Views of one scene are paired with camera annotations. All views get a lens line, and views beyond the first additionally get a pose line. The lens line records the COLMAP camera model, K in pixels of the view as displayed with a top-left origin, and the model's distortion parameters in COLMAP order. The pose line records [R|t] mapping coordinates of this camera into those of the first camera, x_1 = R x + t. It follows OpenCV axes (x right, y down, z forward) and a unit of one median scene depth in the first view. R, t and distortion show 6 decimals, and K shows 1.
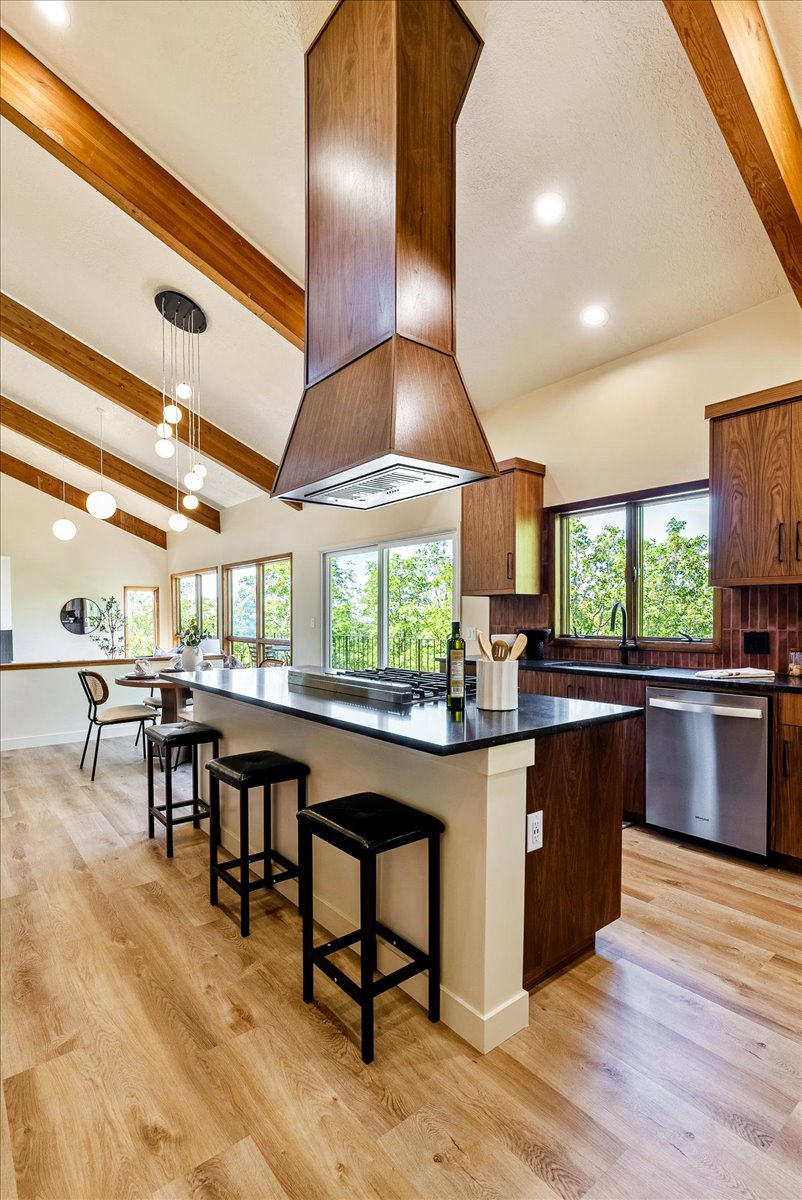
lens RADIAL K [[588.4, 0, 401.0], [0, 588.4, 600.0], [0, 0, 1]] dist [-0.001979, 0.000124]
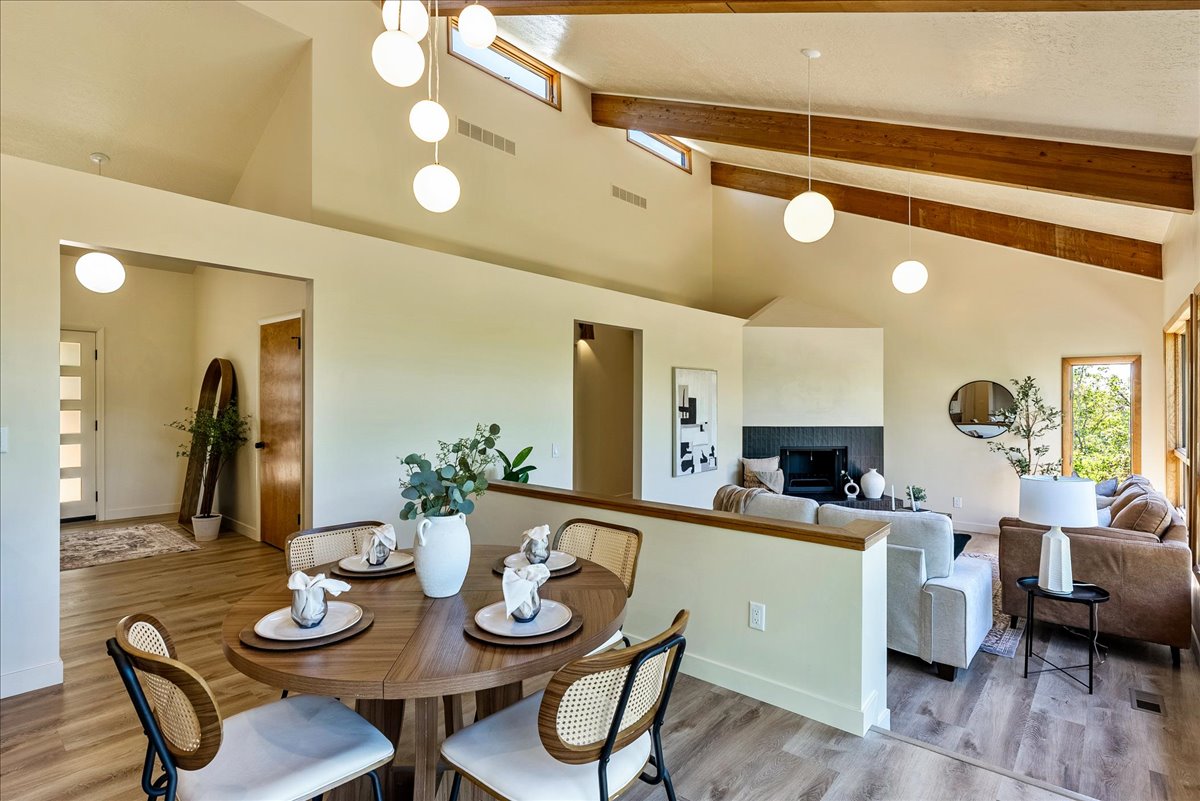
lens RADIAL K [[588.4, 0, 595.1], [0, 588.4, 399.5], [0, 0, 1]] dist [-0.001979, 0.000124]
pose [[0.179958, 0.006670, -0.983652, 0.035867], [0.021145, 0.999720, 0.010648, 0.009078], [0.983447, -0.022716, 0.179767, 1.688384]]
